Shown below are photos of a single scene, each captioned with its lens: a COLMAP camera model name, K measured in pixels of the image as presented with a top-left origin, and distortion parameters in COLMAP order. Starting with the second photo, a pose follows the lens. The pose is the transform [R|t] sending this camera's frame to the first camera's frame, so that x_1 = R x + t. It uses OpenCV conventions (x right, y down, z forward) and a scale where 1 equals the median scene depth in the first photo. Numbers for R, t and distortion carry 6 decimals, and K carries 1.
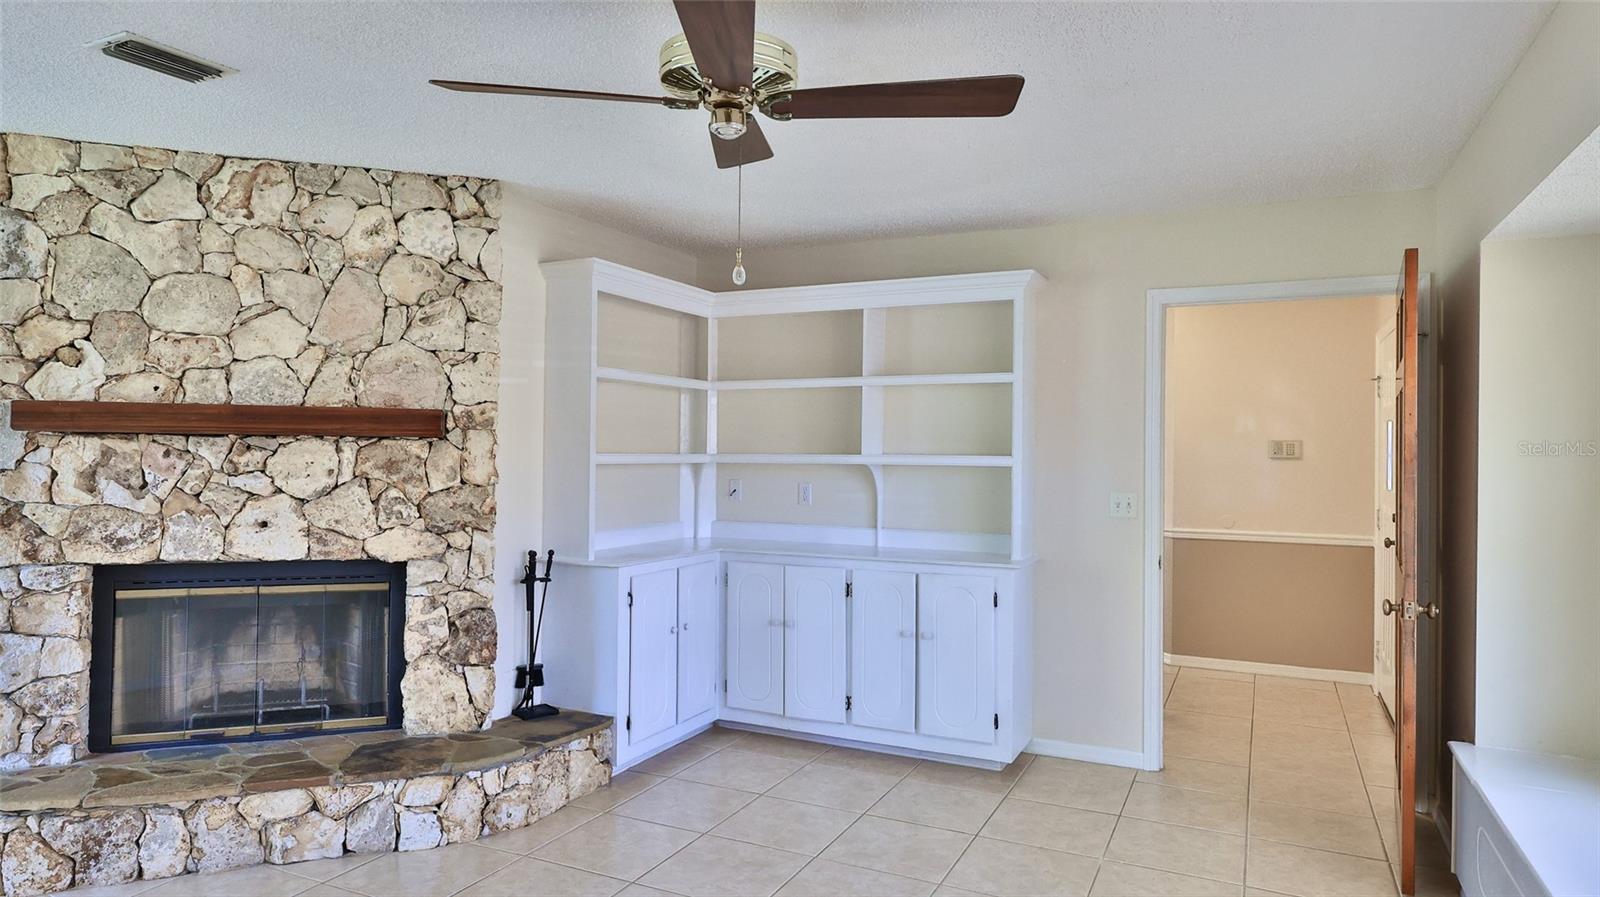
lens RADIAL K [[955.1, 0, 799.3], [0, 955.1, 444.3], [0, 0, 1]] dist [-0.004556, 0.001579]
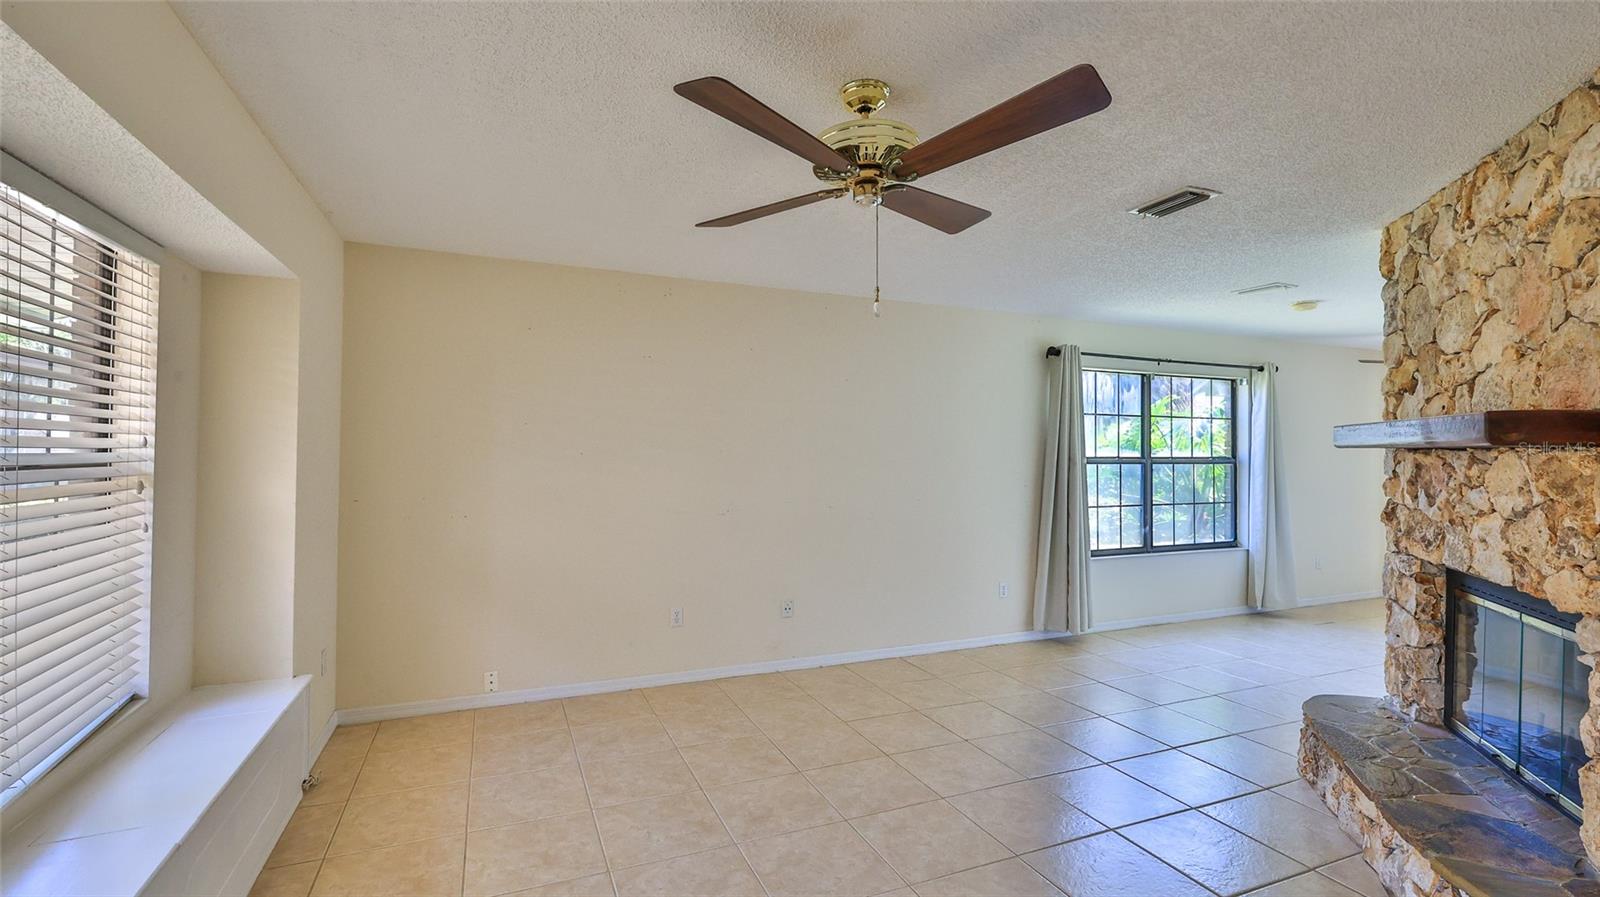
lens RADIAL K [[708.5, 0, 800.2], [0, 708.5, 443.1], [0, 0, 1]] dist [0.007896, 0.000096]
pose [[-0.643301, -0.022261, -0.765290, 0.434239], [-0.009588, 0.999733, -0.021021, 0.006737], [0.765554, -0.006185, -0.643342, 0.963473]]
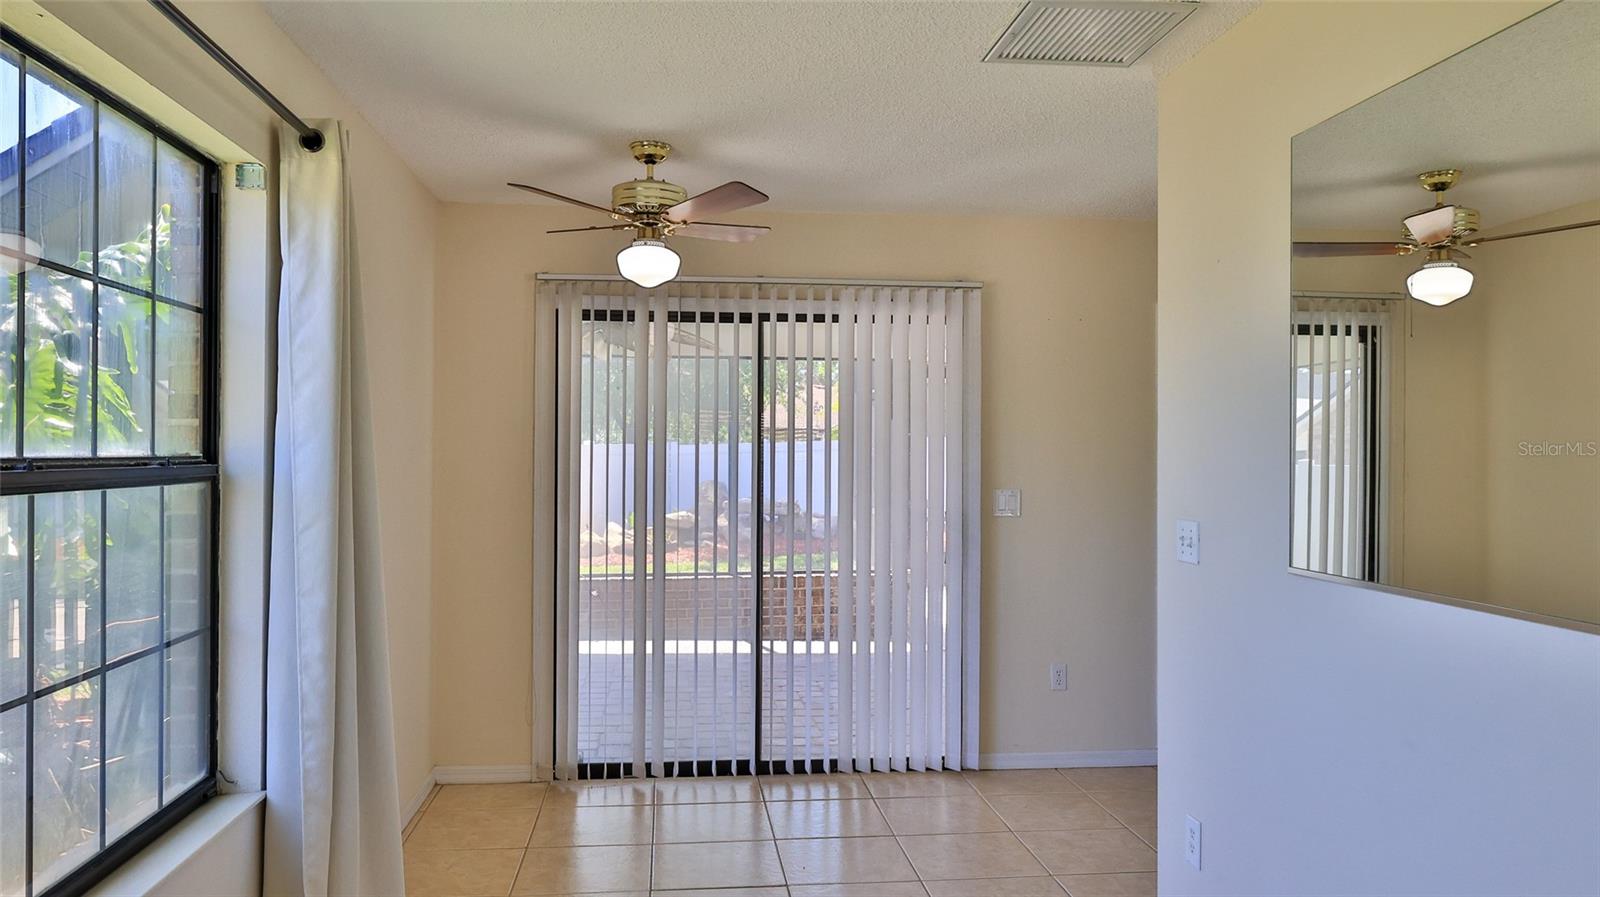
lens RADIAL K [[1103.2, 0, 804.1], [0, 1103.2, 438.9], [0, 0, 1]] dist [-0.011253, -0.009571]
pose [[0.545941, -0.017925, -0.837632, -0.891093], [0.005389, 0.999826, -0.017884, -0.002932], [0.837806, 0.005250, 0.545943, 0.555881]]
